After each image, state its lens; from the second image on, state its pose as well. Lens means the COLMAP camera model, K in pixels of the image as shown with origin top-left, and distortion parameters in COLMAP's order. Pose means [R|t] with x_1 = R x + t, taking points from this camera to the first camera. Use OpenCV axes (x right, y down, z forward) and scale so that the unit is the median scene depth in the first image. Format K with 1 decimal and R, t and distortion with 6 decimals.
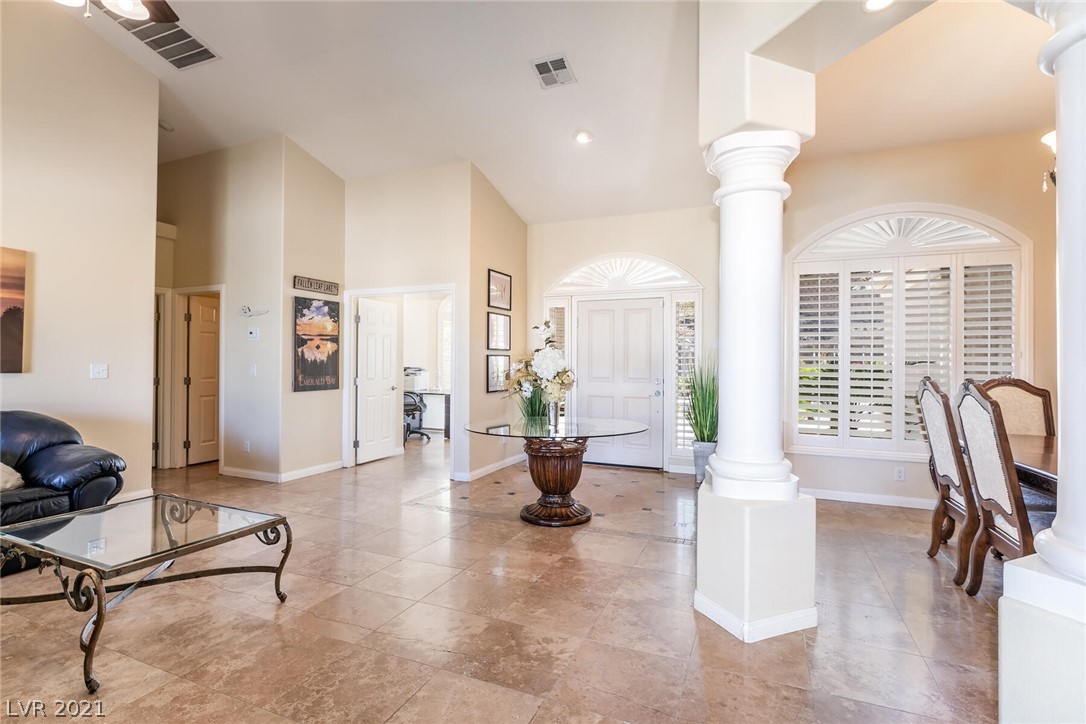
lens RADIAL K [[499.5, 0, 548.6], [0, 499.5, 358.9], [0, 0, 1]] dist [0.002726, -0.000146]
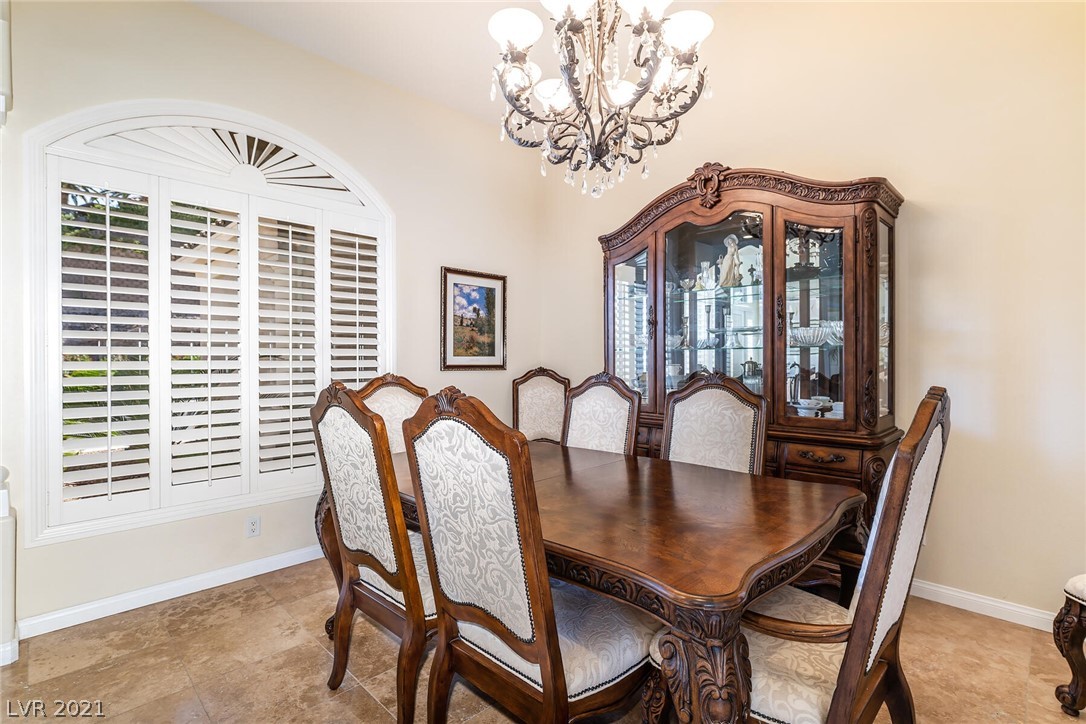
lens RADIAL K [[499.5, 0, 540.5], [0, 499.5, 359.4], [0, 0, 1]] dist [0.002726, -0.000146]
pose [[0.356167, -0.004132, 0.934413, 0.147442], [0.001615, 0.999991, 0.003807, 0.005210], [-0.934421, 0.000153, 0.356170, 0.270384]]
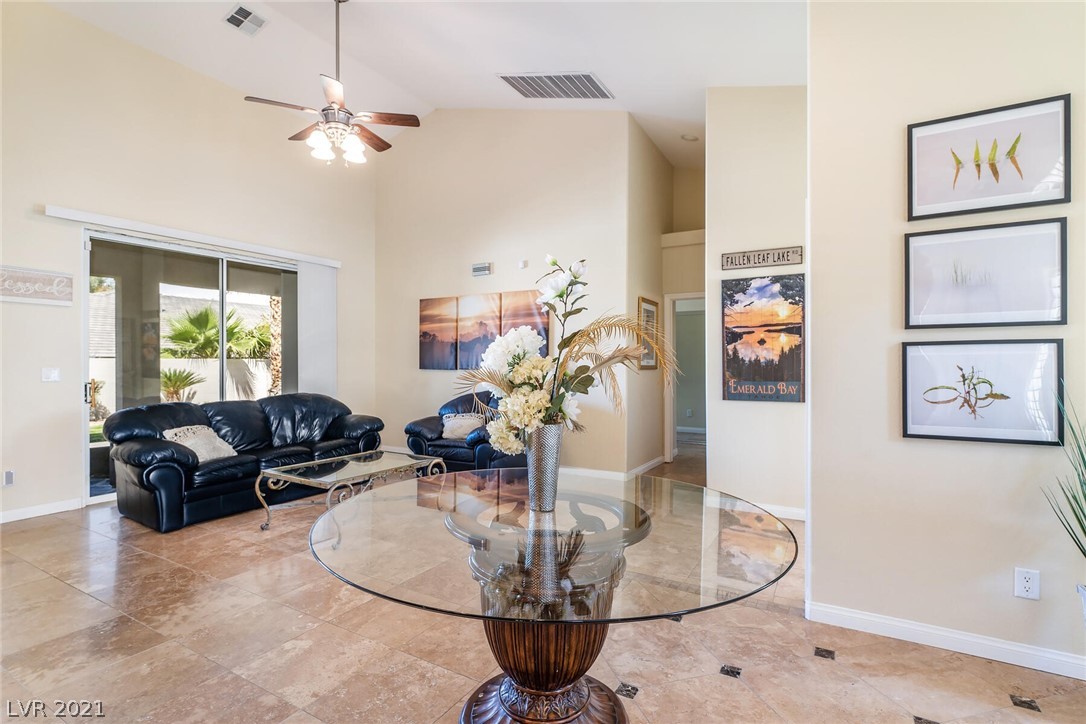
lens RADIAL K [[524.9, 0, 550.8], [0, 524.9, 361.7], [0, 0, 1]] dist [0.001335, -0.002152]
pose [[-0.116235, -0.007564, -0.993193, 0.342901], [0.006411, 0.999944, -0.008366, 0.009545], [0.993201, -0.007340, -0.116180, 0.801146]]
